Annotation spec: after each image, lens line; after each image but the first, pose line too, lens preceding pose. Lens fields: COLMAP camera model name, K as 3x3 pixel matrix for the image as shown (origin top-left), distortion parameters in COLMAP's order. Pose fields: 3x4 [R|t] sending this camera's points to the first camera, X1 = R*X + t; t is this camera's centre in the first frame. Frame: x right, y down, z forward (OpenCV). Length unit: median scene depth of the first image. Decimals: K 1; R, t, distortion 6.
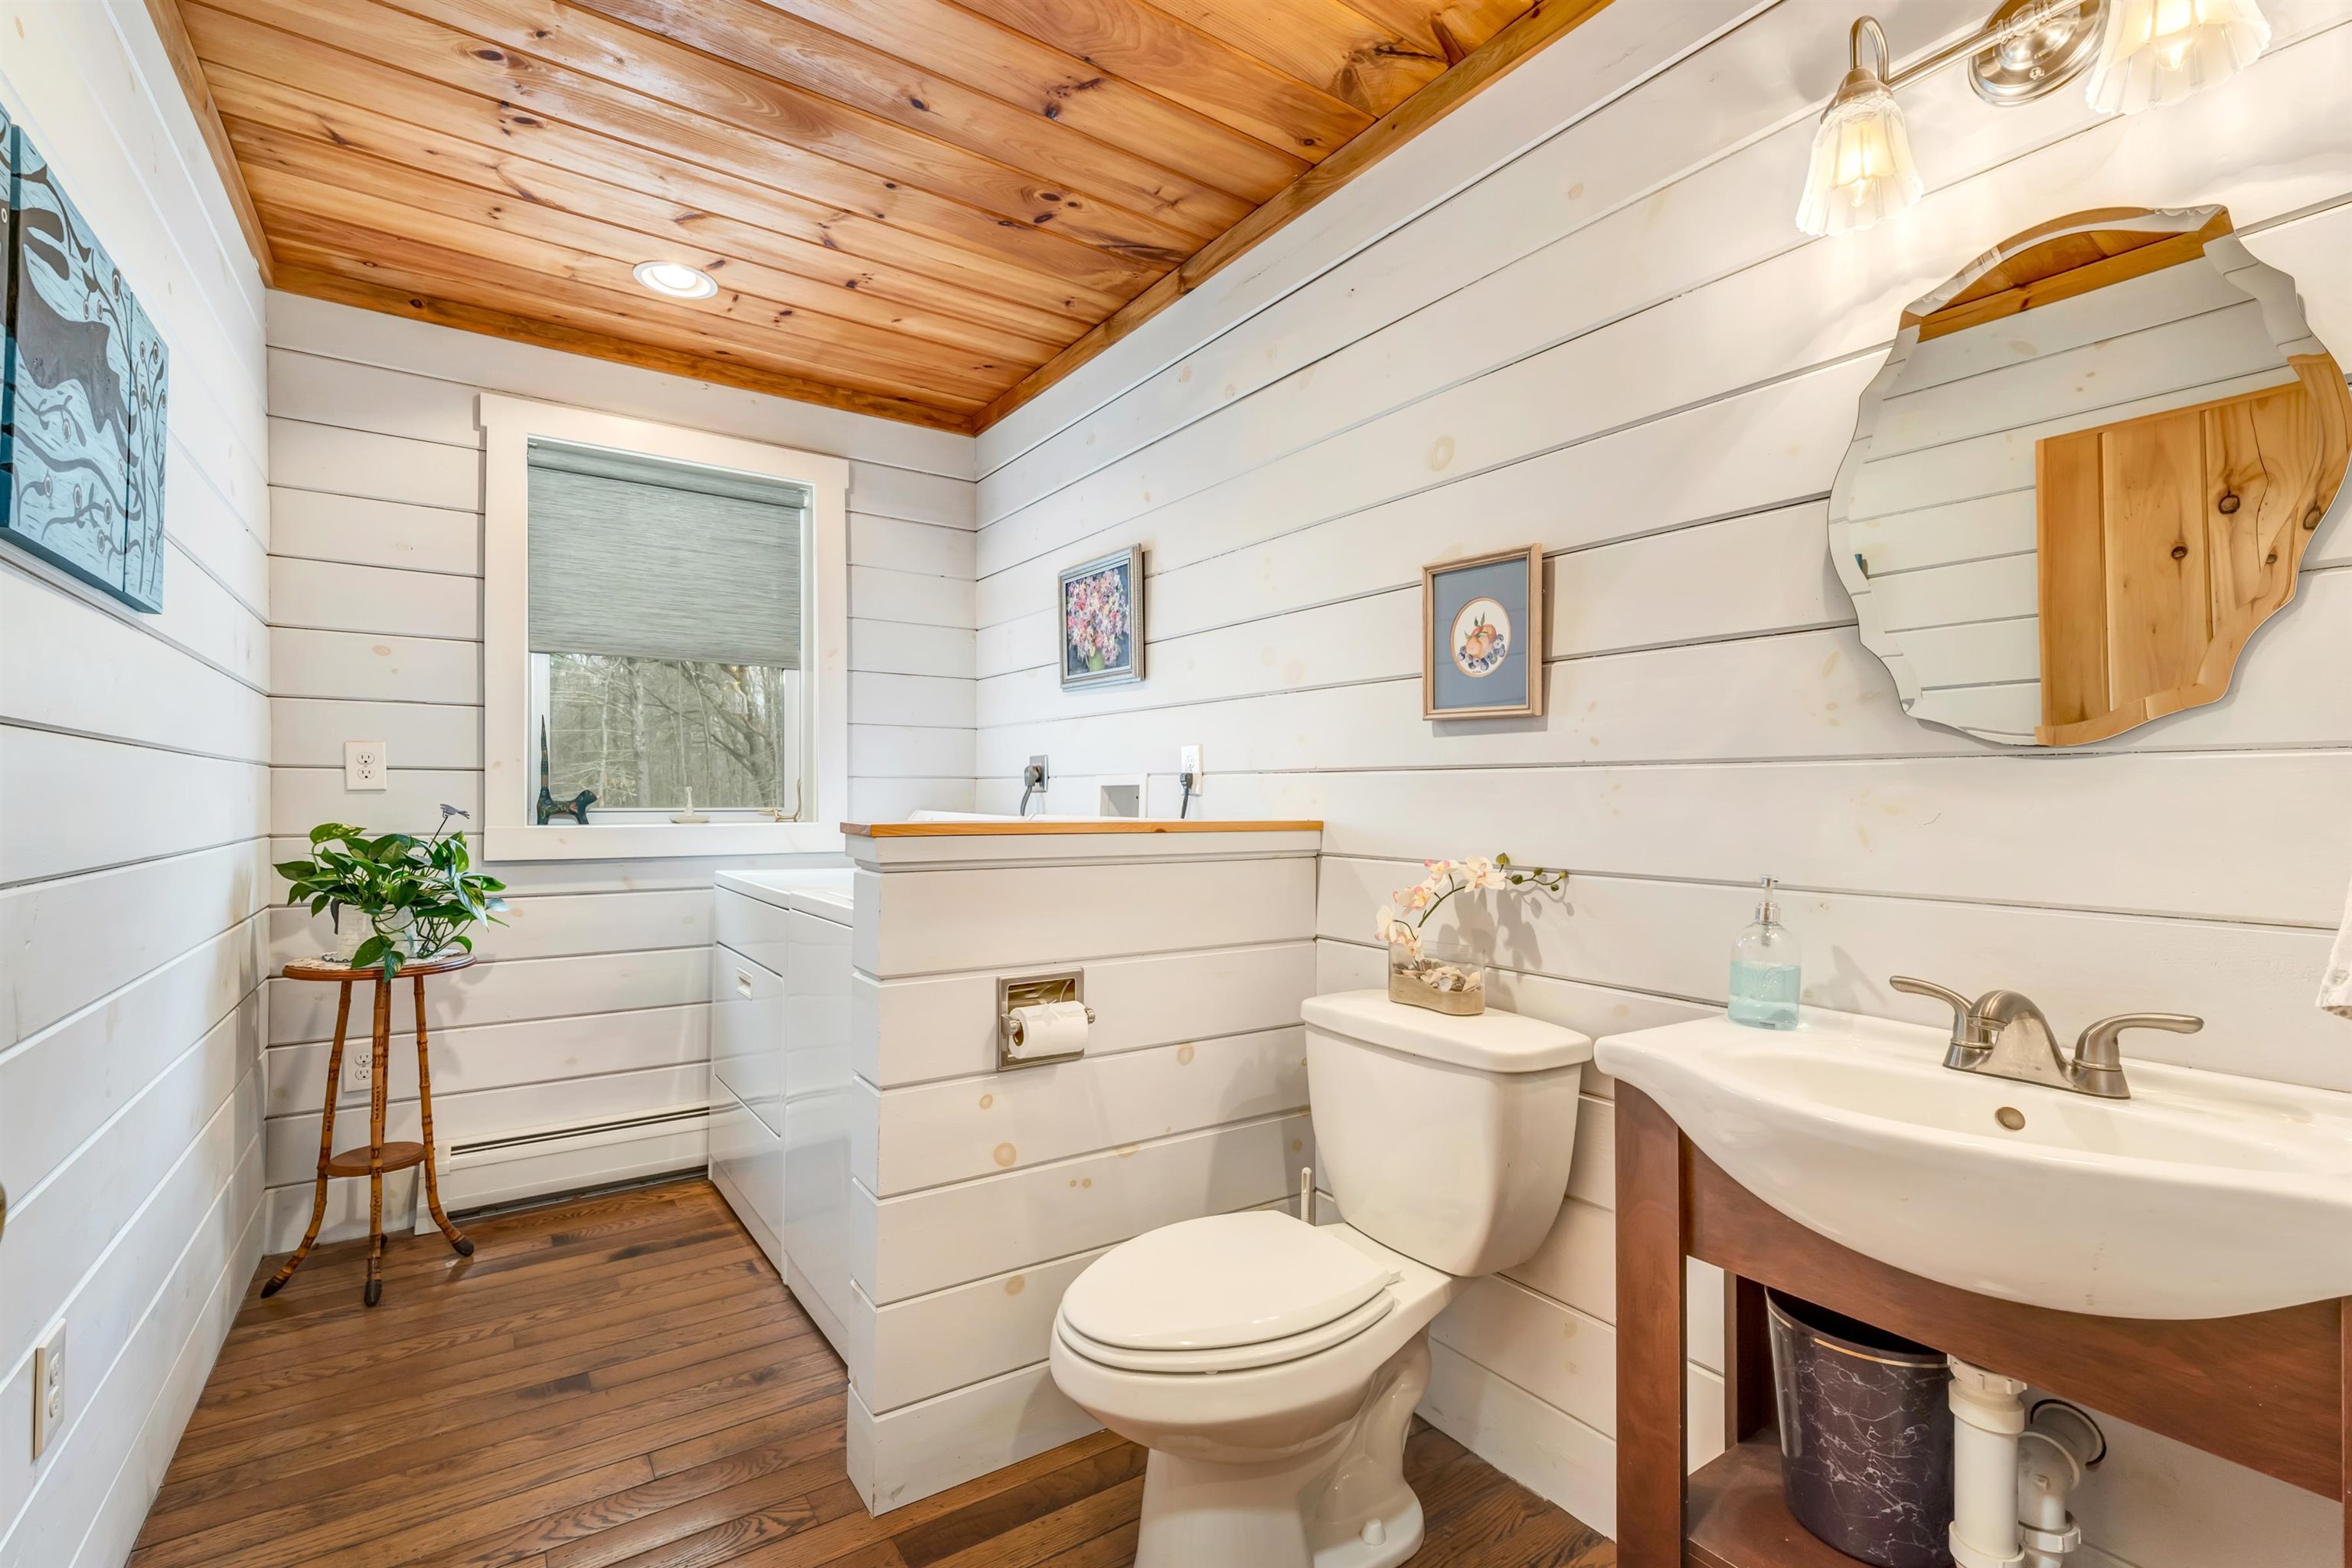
lens RADIAL K [[1026.7, 0, 1176.4], [0, 1026.7, 786.7], [0, 0, 1]] dist [0.013646, 0.000191]
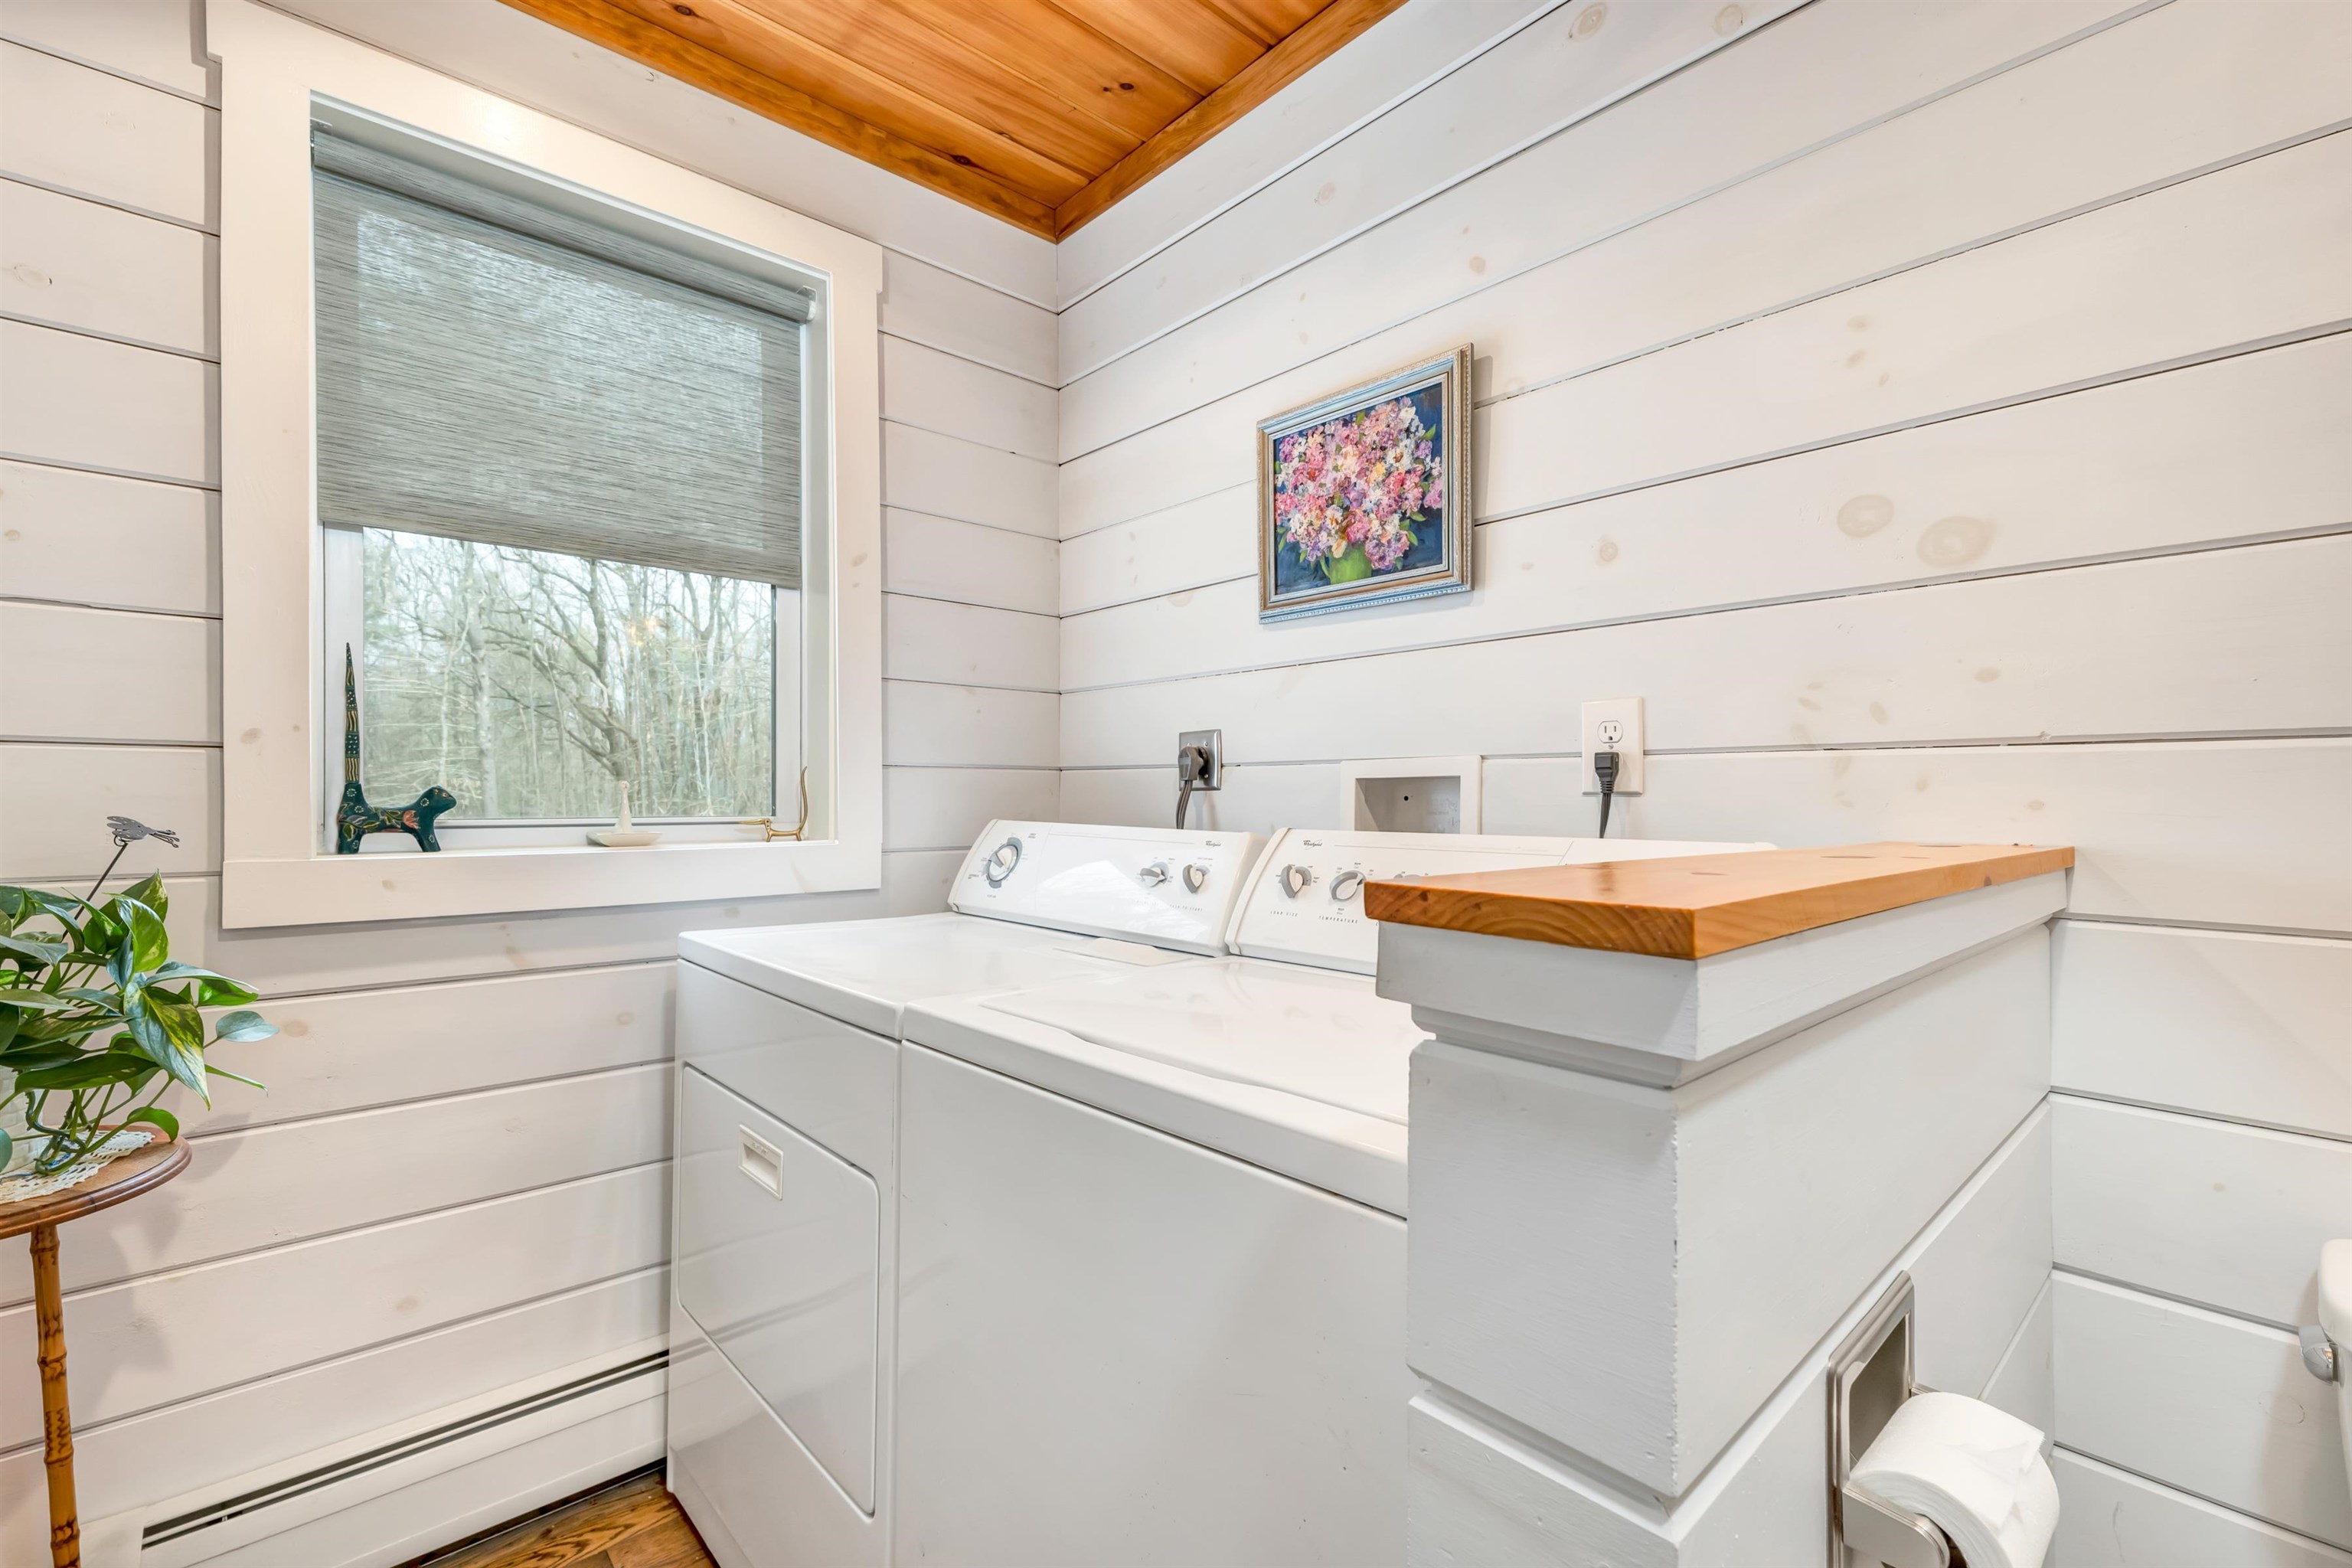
lens RADIAL K [[1026.7, 0, 1121.7], [0, 1026.7, 788.9], [0, 0, 1]] dist [0.013646, 0.000191]
pose [[0.997099, -0.002465, 0.076072, -0.252105], [0.002346, 0.999996, 0.001646, 0.003737], [-0.076076, -0.001462, 0.997101, 0.428283]]
